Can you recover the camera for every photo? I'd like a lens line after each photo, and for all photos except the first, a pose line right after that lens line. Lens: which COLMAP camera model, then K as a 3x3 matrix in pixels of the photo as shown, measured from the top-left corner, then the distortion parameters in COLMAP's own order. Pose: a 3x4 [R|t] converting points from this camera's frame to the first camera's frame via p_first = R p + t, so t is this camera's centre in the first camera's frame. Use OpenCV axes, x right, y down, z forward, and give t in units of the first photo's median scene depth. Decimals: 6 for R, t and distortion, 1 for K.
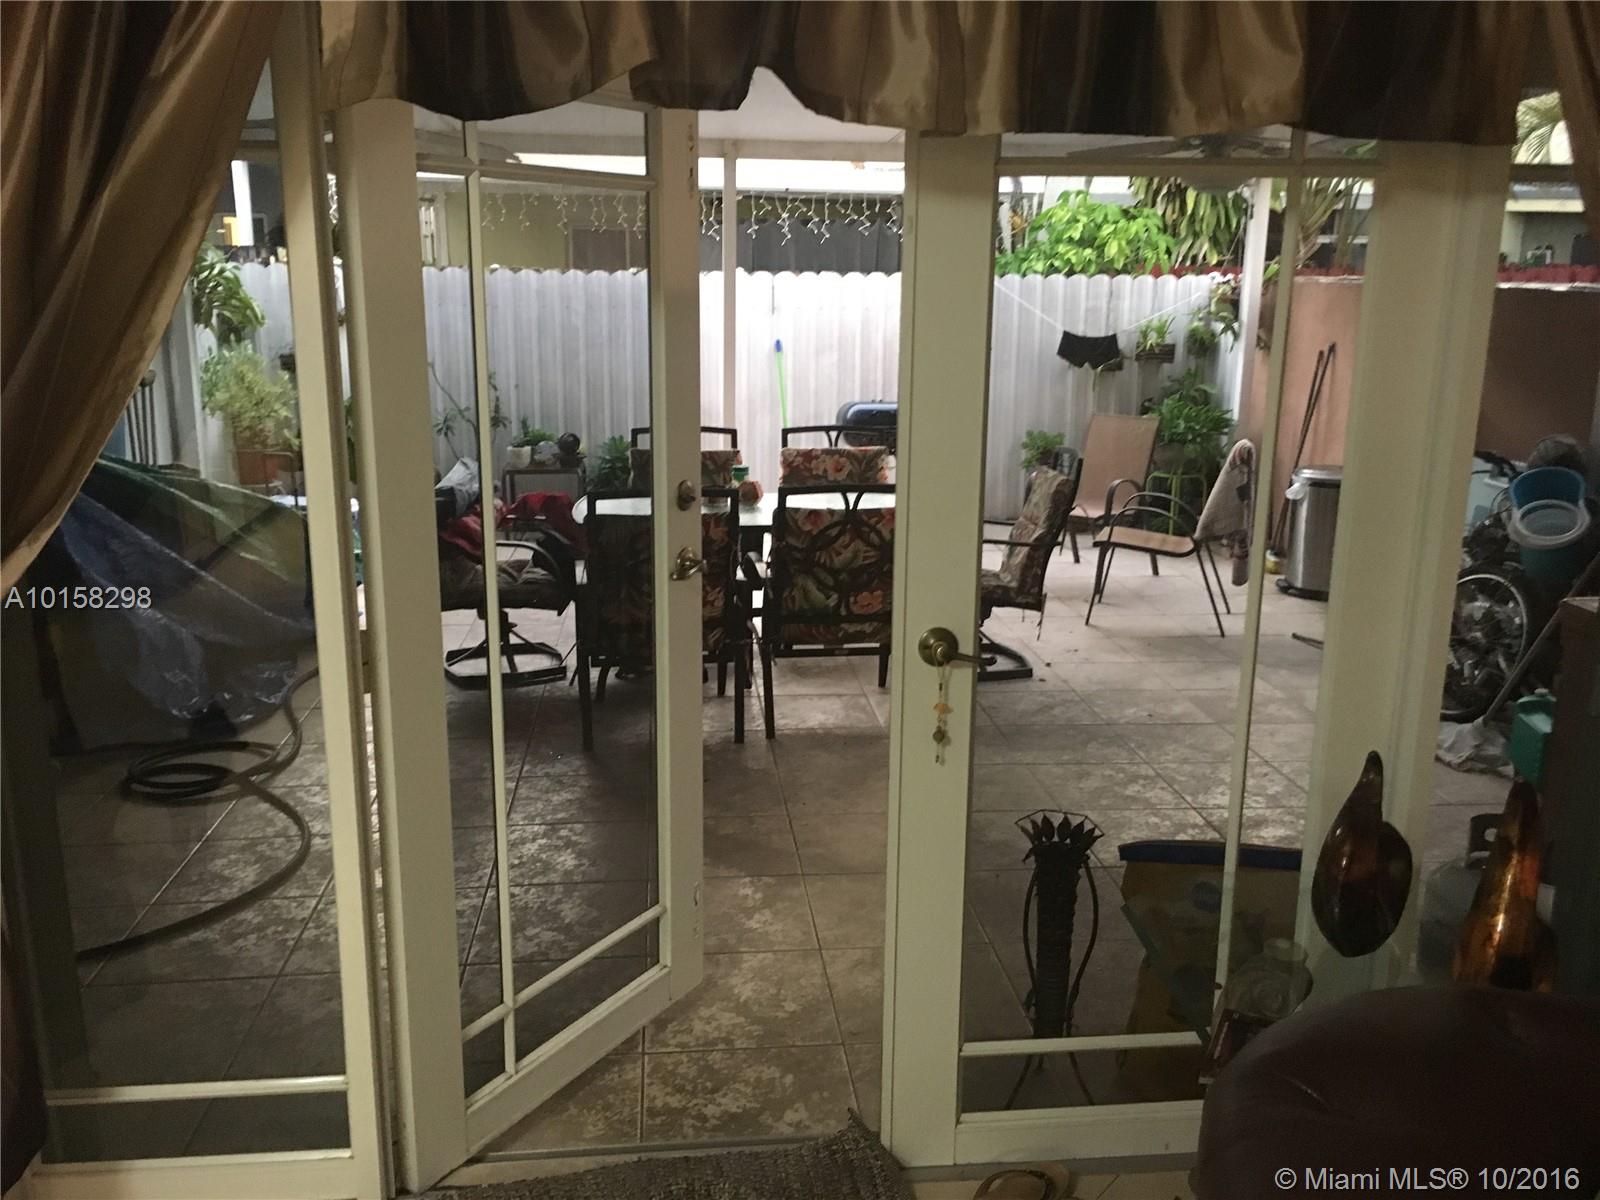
lens RADIAL K [[1360.0, 0, 800.0], [0, 1360.0, 600.0], [0, 0, 1]] dist [0.071176, 0.000827]
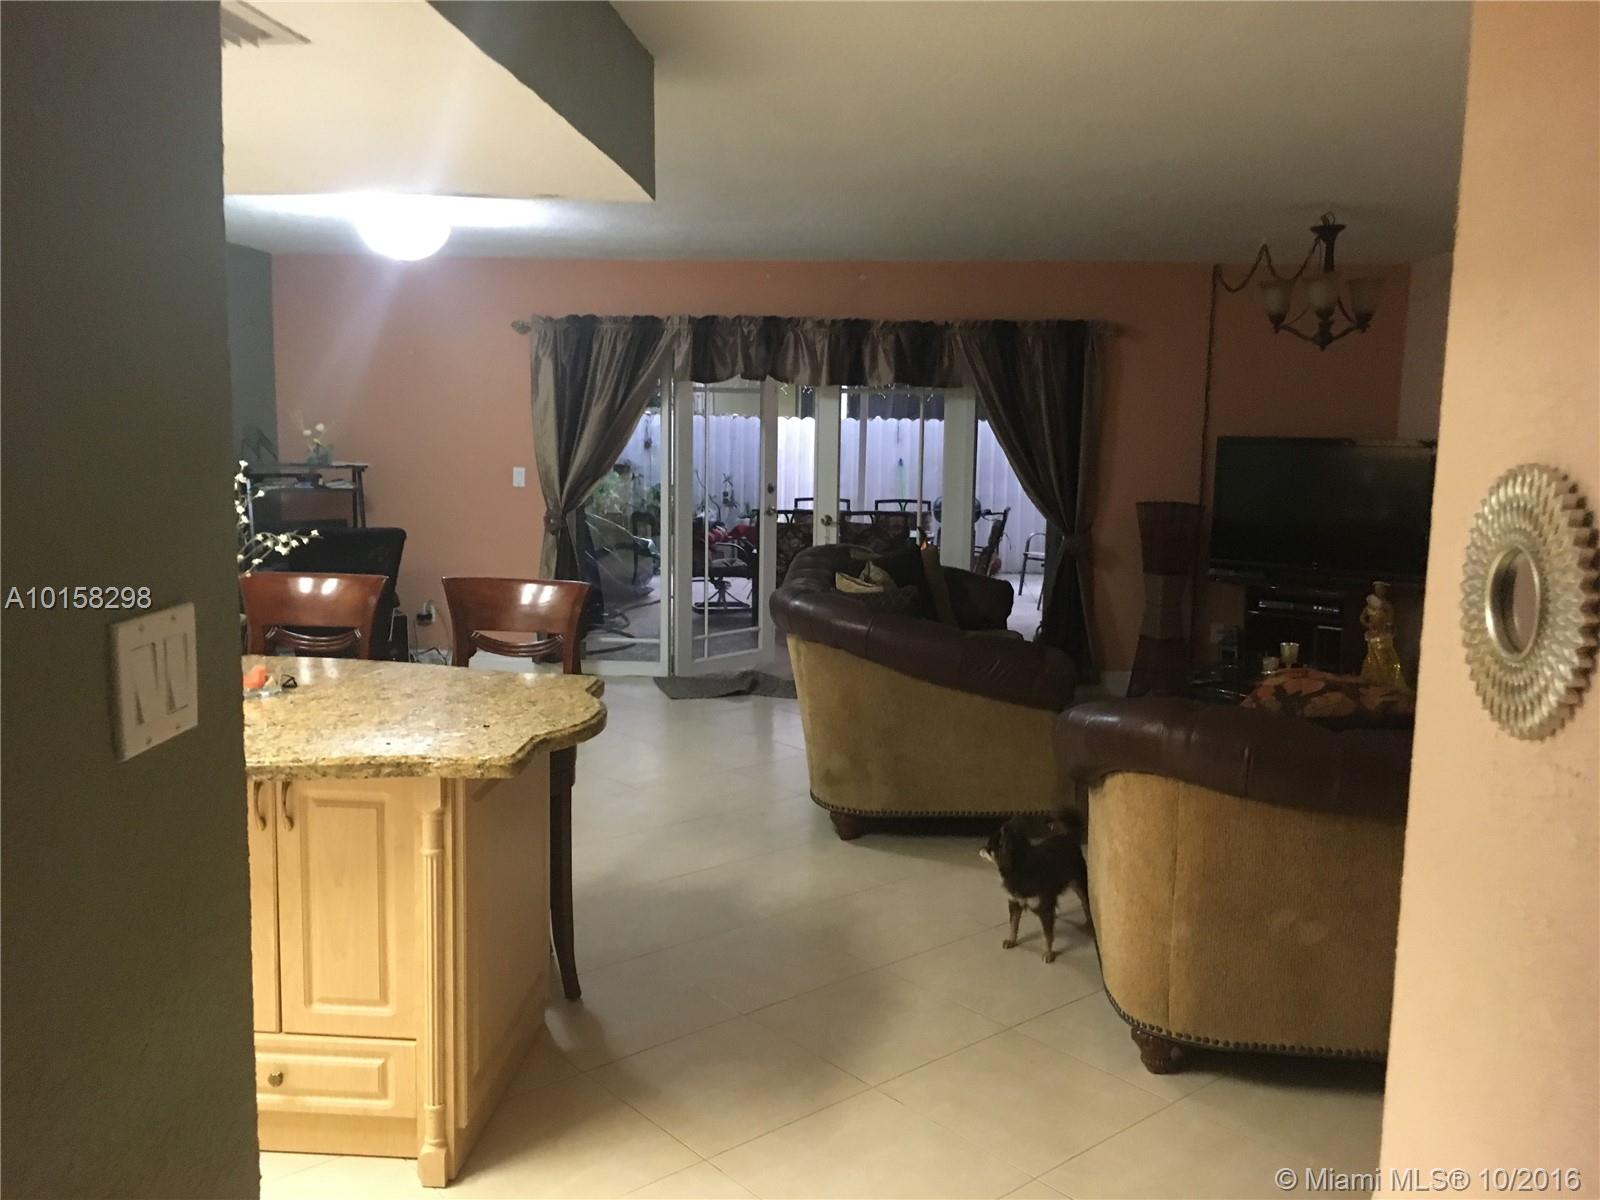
lens RADIAL K [[1361.9, 0, 800.0], [0, 1361.9, 600.0], [0, 0, 1]] dist [-0.003818, -0.000215]
pose [[0.982660, 0.031008, -0.182806, 0.283860], [-0.049703, 0.993886, -0.098587, 0.244425], [0.178631, 0.105964, 0.978194, -1.015339]]
